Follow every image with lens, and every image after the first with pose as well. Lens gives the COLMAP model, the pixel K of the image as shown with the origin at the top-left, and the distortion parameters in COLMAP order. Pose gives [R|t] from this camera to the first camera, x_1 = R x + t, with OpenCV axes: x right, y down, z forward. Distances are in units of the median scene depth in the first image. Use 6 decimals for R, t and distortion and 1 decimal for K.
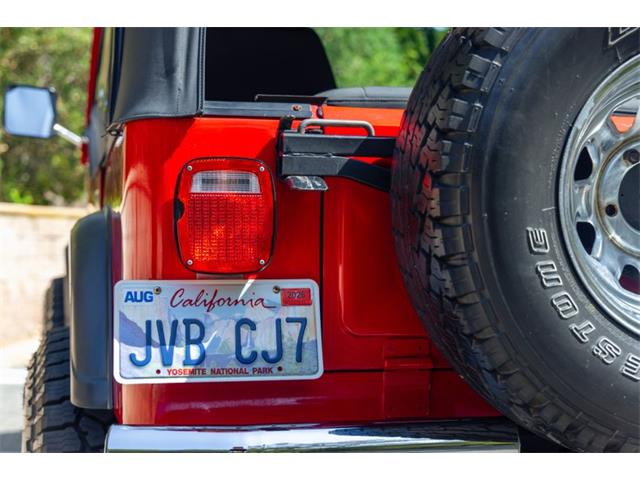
lens RADIAL K [[1098.3, 0, 319.8], [0, 1098.3, 236.3], [0, 0, 1]] dist [0.046556, 0.000000]
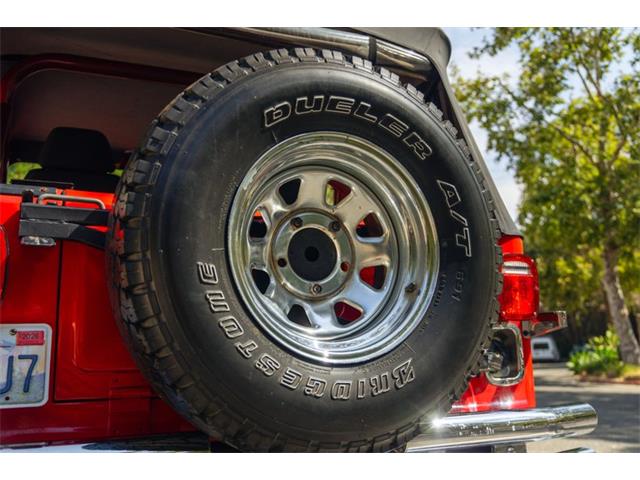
lens RADIAL K [[624.1, 0, 321.7], [0, 624.1, 238.2], [0, 0, 1]] dist [0.004375, 0.000000]
pose [[0.982719, 0.006710, 0.184984, 0.174206], [0.027731, 0.982728, -0.182965, 0.086068], [-0.183016, 0.184933, 0.965559, 0.268731]]
